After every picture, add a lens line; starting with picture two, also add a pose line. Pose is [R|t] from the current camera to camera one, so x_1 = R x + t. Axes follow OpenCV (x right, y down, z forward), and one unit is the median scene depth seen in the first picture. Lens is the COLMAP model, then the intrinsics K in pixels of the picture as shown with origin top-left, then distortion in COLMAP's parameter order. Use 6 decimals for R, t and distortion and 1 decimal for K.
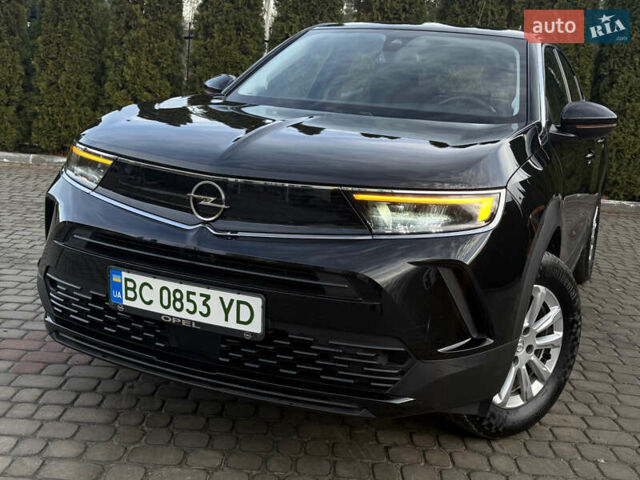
lens RADIAL K [[750.1, 0, 324.3], [0, 750.1, 238.7], [0, 0, 1]] dist [0.217959, -0.516272]
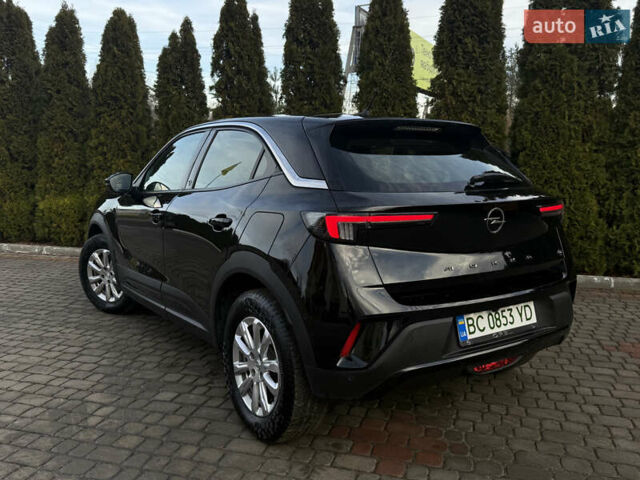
lens RADIAL K [[550.7, 0, 318.6], [0, 550.7, 240.4], [0, 0, 1]] dist [0.106754, -0.194979]
pose [[0.958091, -0.035258, -0.284286, 0.130946], [0.012450, 0.996584, -0.081640, -0.071656], [0.286193, 0.074680, 0.955257, 0.354515]]
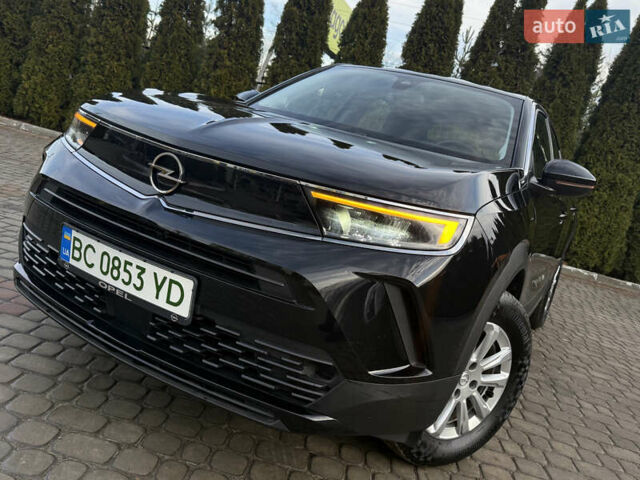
lens RADIAL K [[550.7, 0, 318.6], [0, 550.7, 240.4], [0, 0, 1]] dist [0.106754, -0.194979]
pose [[0.981587, 0.181040, -0.060924, 0.032763], [-0.182767, 0.982862, -0.024040, 0.005510], [0.055528, 0.034732, 0.997853, 0.102664]]
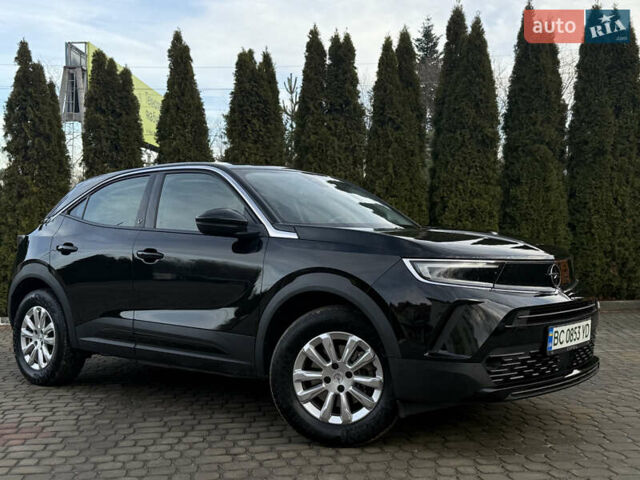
lens RADIAL K [[750.2, 0, 319.0], [0, 750.2, 243.7], [0, 0, 1]] dist [0.221802, -0.521596]
pose [[0.985910, -0.093340, 0.138812, 0.013631], [0.117574, 0.976954, -0.178147, 0.052987], [-0.118985, 0.191958, 0.974164, -0.158972]]
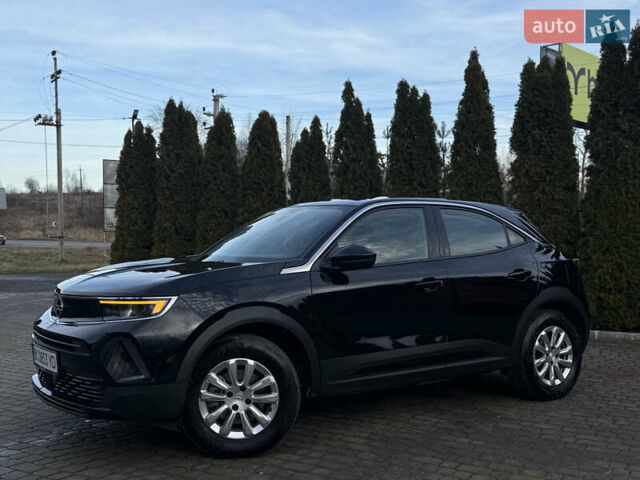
lens RADIAL K [[751.4, 0, 321.2], [0, 751.4, 240.2], [0, 0, 1]] dist [0.209558, -0.489880]
pose [[0.847068, -0.075261, -0.526128, 0.515350], [-0.040997, 0.977721, -0.205865, 0.056000], [0.529900, 0.195952, 0.825111, -0.117269]]
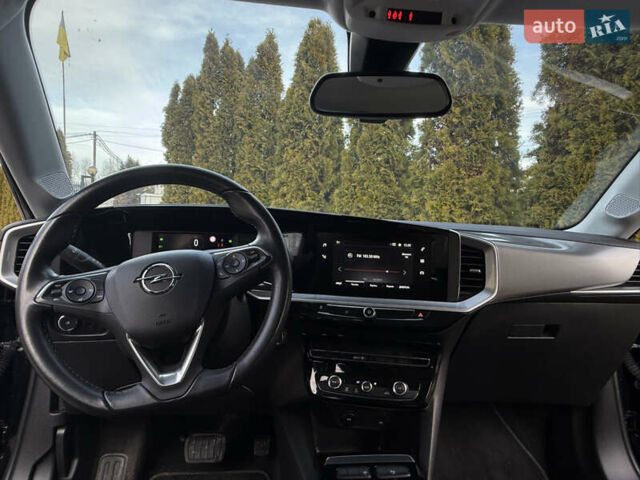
lens RADIAL K [[419.4, 0, 313.6], [0, 419.4, 236.9], [0, 0, 1]] dist [-0.000114, 0.003433]
pose [[0.699329, -0.031155, -0.714120, -0.075344], [-0.117629, 0.980413, -0.157966, -0.172722], [0.705055, 0.194471, 0.681967, 0.864038]]
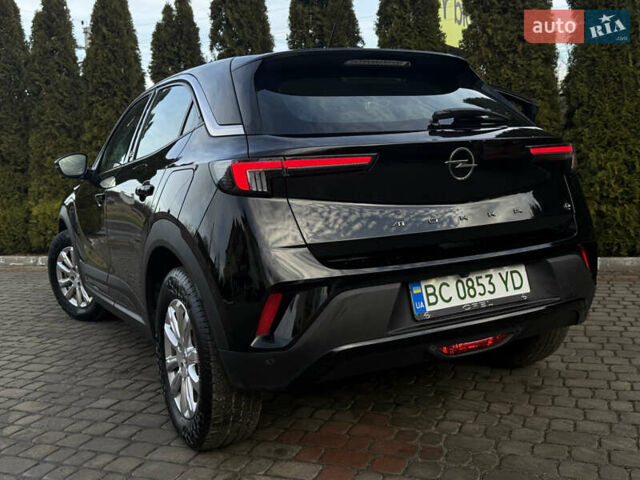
lens RADIAL K [[638.1, 0, 325.5], [0, 638.1, 240.4], [0, 0, 1]] dist [0.128355, -0.257876]
pose [[0.920042, -0.086337, -0.382188, 0.199368], [0.050316, 0.993379, -0.103282, -0.041536], [0.388575, 0.075794, 0.918295, 0.402884]]
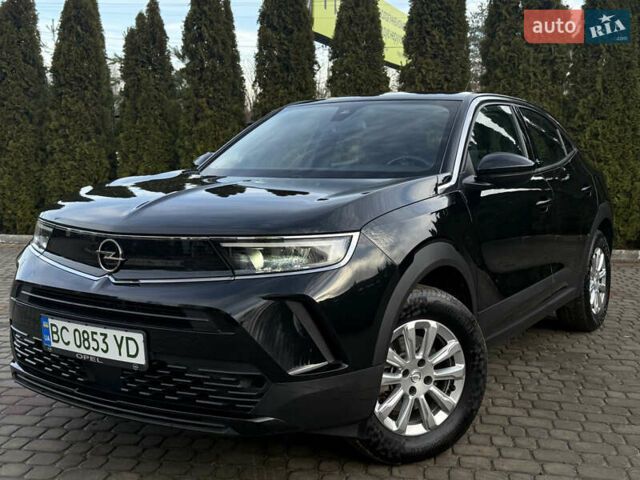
lens RADIAL K [[750.2, 0, 319.0], [0, 750.2, 243.7], [0, 0, 1]] dist [0.221802, -0.521596]
pose [[0.983231, -0.054099, -0.174156, 0.129847], [0.037980, 0.994791, -0.094597, 0.019719], [0.178367, 0.086396, 0.980164, -0.042726]]
